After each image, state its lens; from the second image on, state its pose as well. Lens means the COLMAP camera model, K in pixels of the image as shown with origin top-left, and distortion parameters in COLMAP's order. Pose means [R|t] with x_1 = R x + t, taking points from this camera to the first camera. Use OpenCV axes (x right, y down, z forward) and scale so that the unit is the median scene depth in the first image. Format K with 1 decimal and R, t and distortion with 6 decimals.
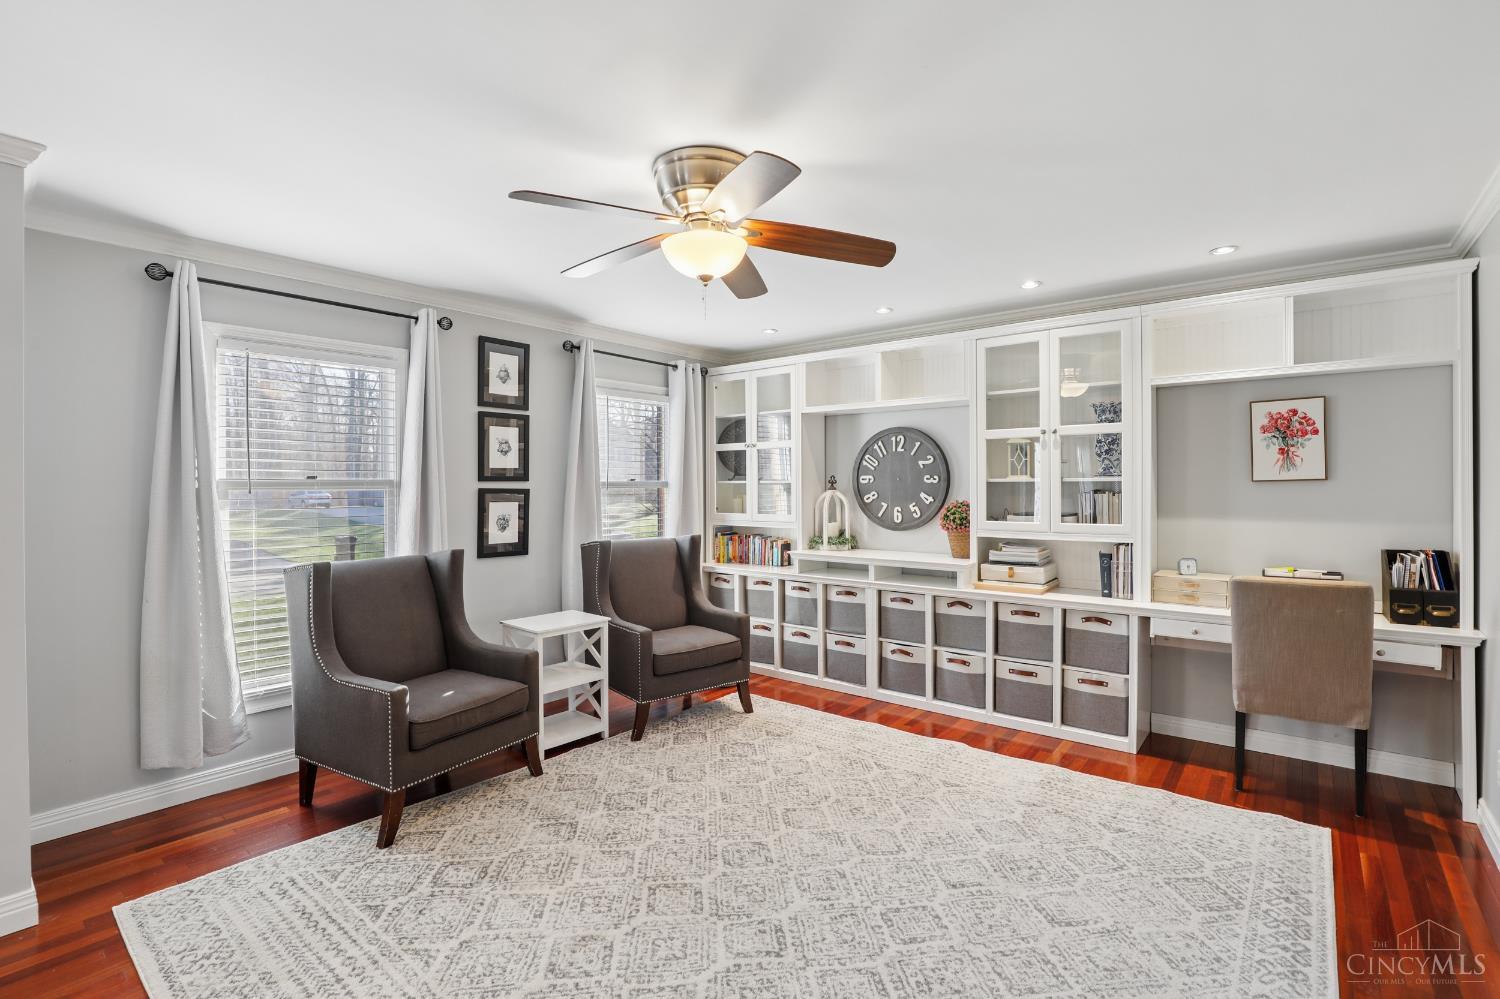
lens RADIAL K [[680.4, 0, 750.0], [0, 680.4, 499.5], [0, 0, 1]] dist [-0.027159, 0.000213]
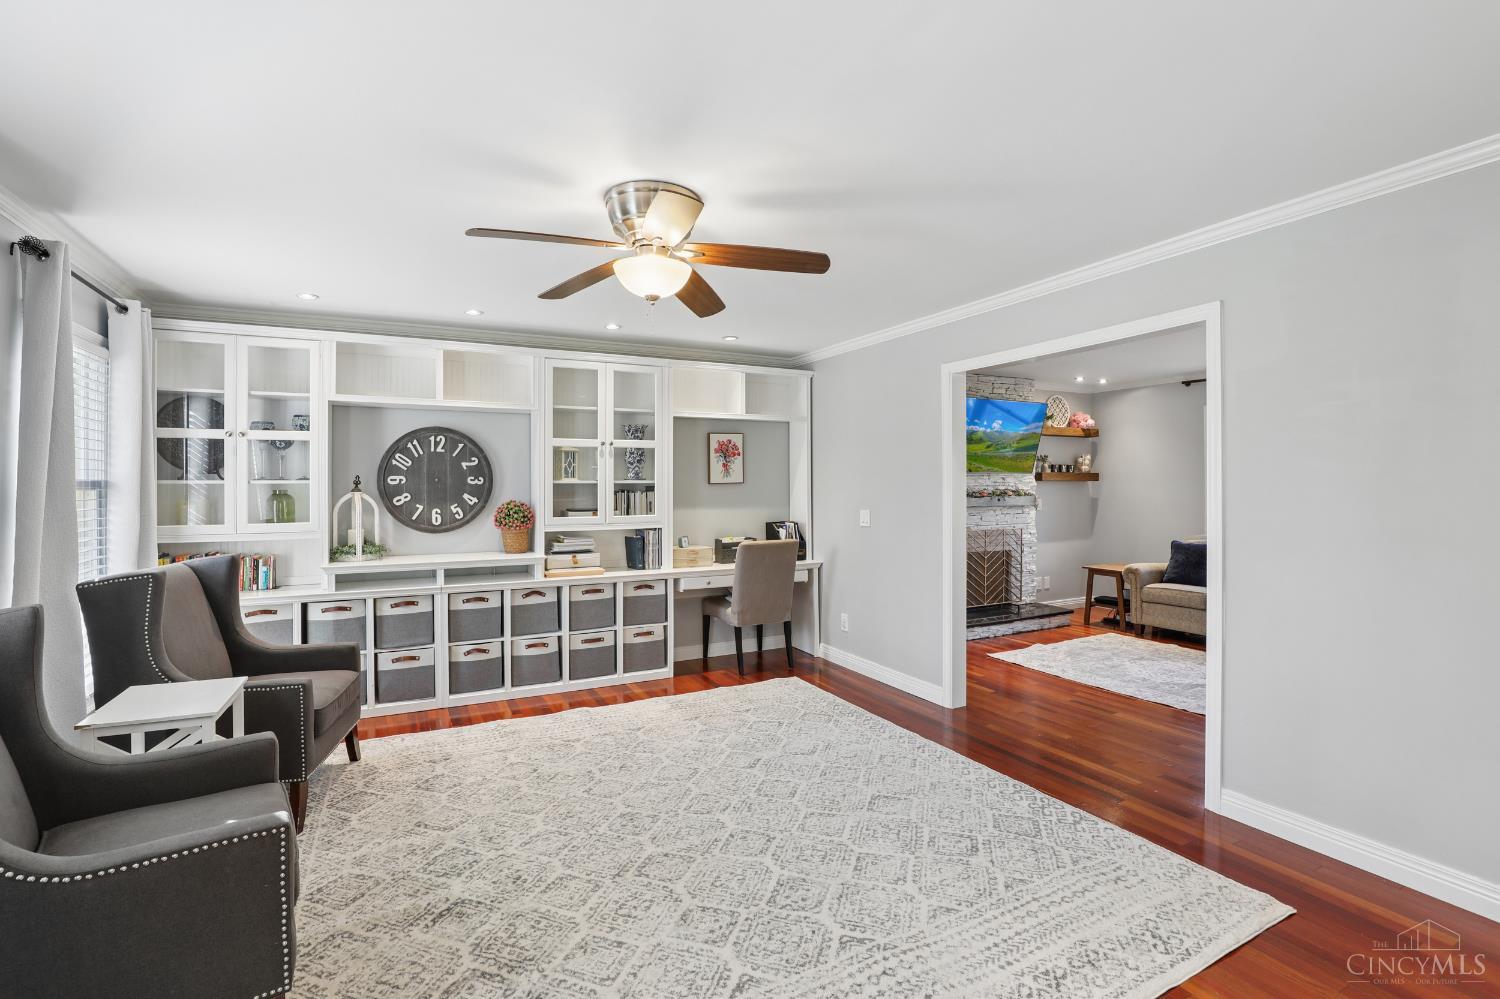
lens RADIAL K [[689.5, 0, 734.2], [0, 689.5, 491.8], [0, 0, 1]] dist [-0.025052, 0.000336]
pose [[0.417520, -0.005234, 0.908653, -0.610551], [0.020726, 0.999778, -0.003765, -0.000909], [-0.908432, 0.020404, 0.417535, 0.247308]]
